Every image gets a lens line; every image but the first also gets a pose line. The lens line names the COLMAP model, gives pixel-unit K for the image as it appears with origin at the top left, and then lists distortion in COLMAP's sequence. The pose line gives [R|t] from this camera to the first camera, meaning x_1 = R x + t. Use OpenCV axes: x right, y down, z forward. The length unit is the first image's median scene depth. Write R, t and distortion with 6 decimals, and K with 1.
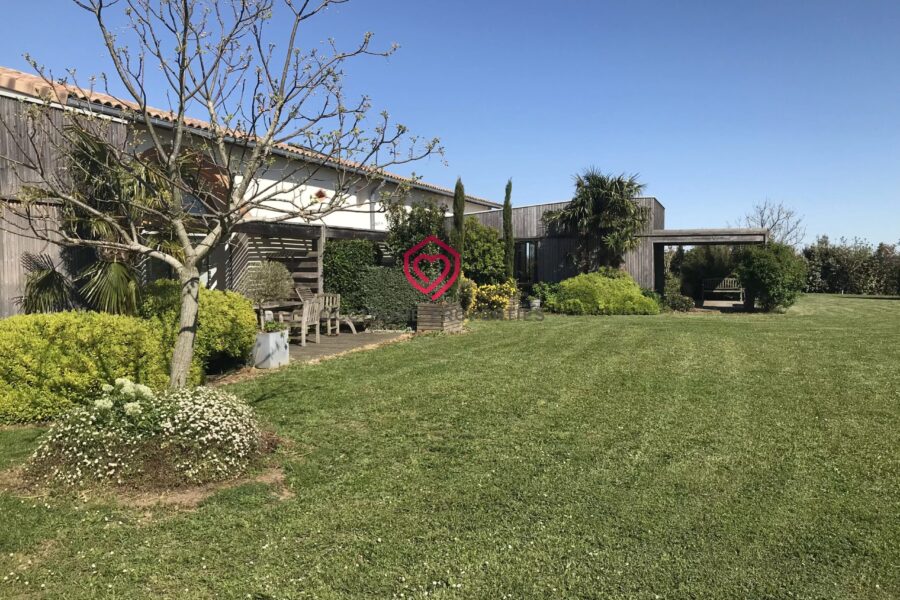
lens RADIAL K [[738.7, 0, 439.0], [0, 738.7, 295.8], [0, 0, 1]] dist [0.069637, -0.093085]
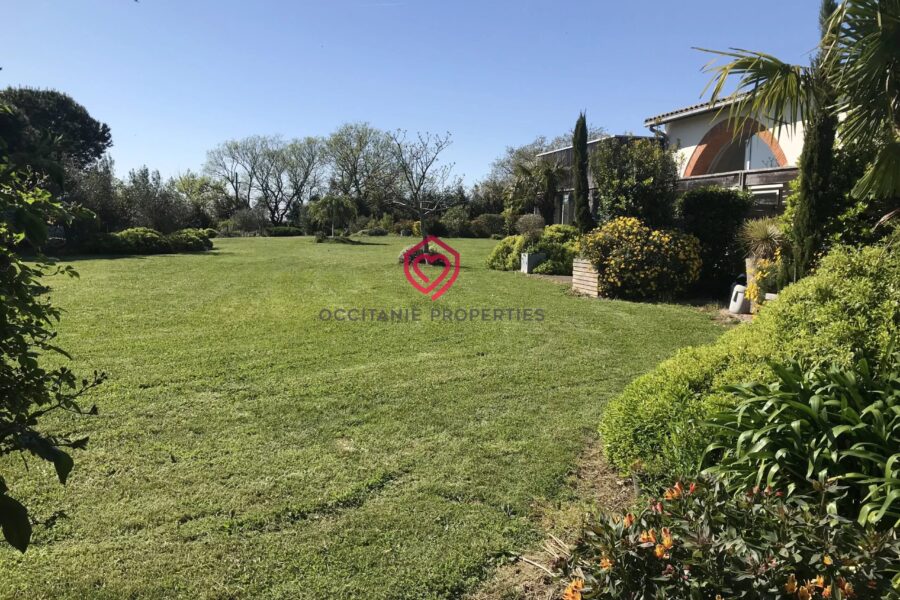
lens RADIAL K [[738.7, 0, 442.3], [0, 738.7, 298.4], [0, 0, 1]] dist [0.069637, -0.093085]
pose [[-0.841921, 0.035200, -0.538452, 0.465237], [-0.049813, 0.988539, 0.142510, -0.045500], [0.537297, 0.146804, -0.830518, 1.224195]]
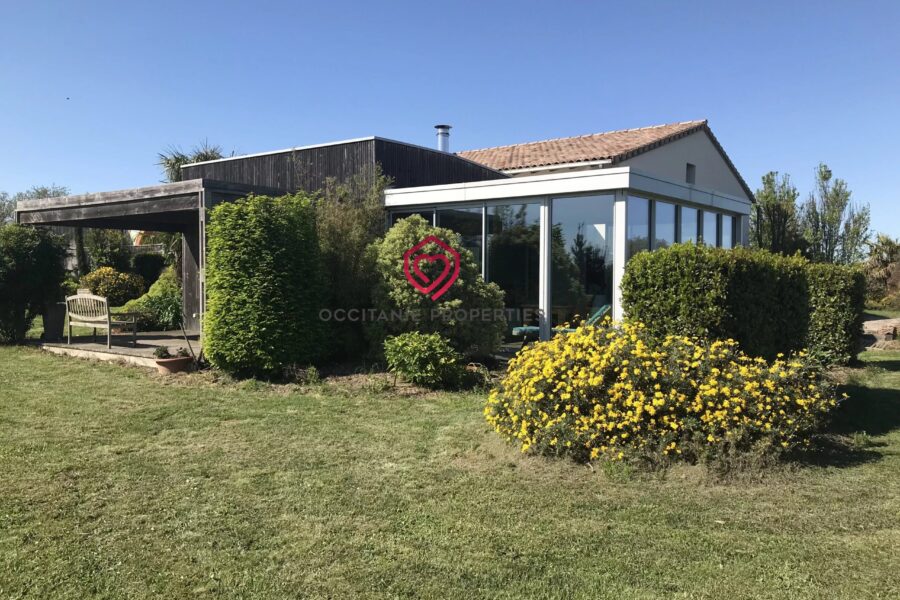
lens RADIAL K [[738.7, 0, 447.9], [0, 738.7, 295.1], [0, 0, 1]] dist [0.069637, -0.093085]
pose [[-0.303522, 0.025829, -0.952474, 1.037064], [-0.047522, 0.997978, 0.042207, -0.065447], [0.951639, 0.058074, -0.301681, 1.724553]]
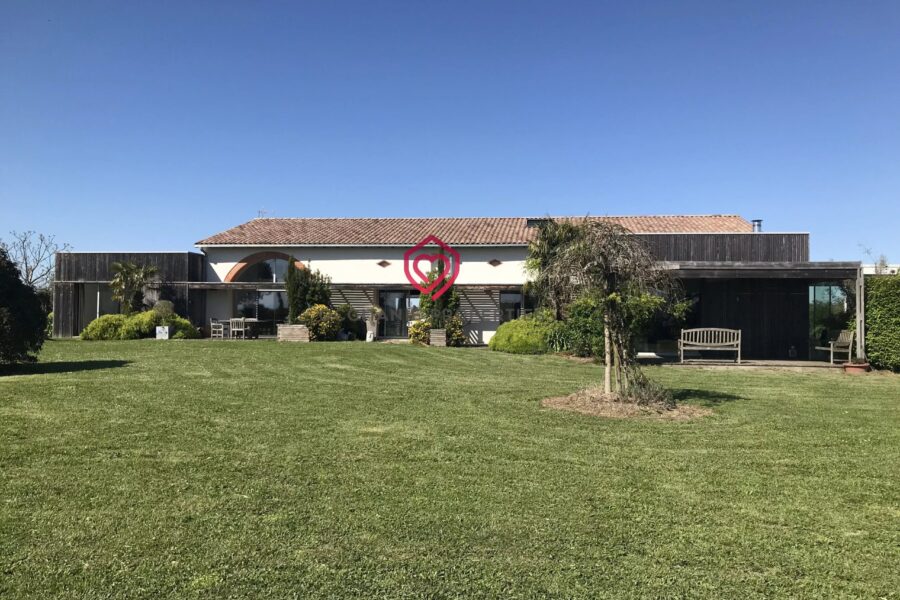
lens RADIAL K [[738.7, 0, 451.1], [0, 738.7, 298.8], [0, 0, 1]] dist [0.069637, -0.093085]
pose [[0.222655, -0.017882, -0.974733, 1.367763], [-0.057464, 0.997853, -0.031432, -0.013903], [0.973202, 0.063011, 0.221149, 0.729134]]
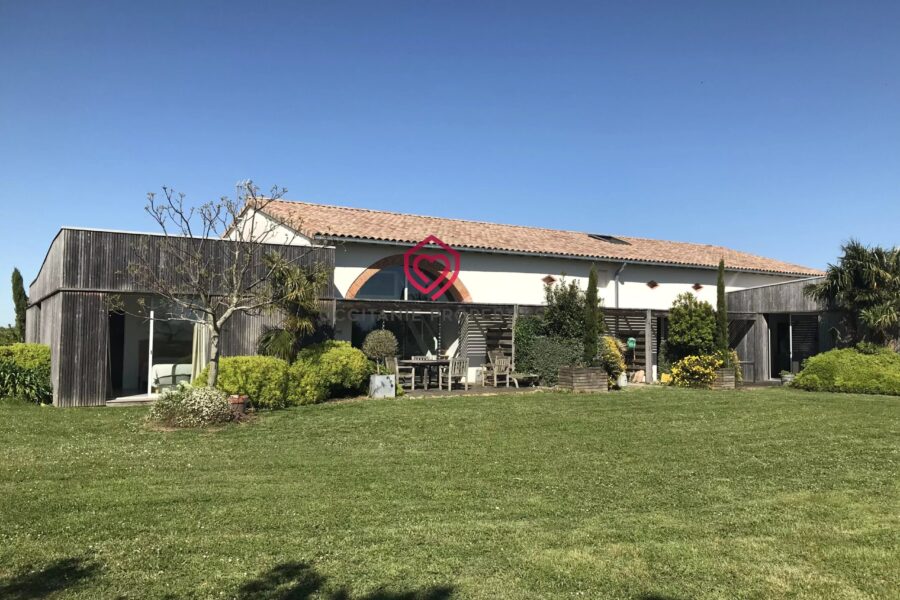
lens RADIAL K [[738.7, 0, 440.0], [0, 738.7, 296.7], [0, 0, 1]] dist [0.069637, -0.093085]
pose [[0.791033, -0.019678, -0.611457, 0.427197], [-0.040280, 0.995639, -0.084151, 0.004939], [0.610446, 0.091196, 0.786791, -0.086345]]
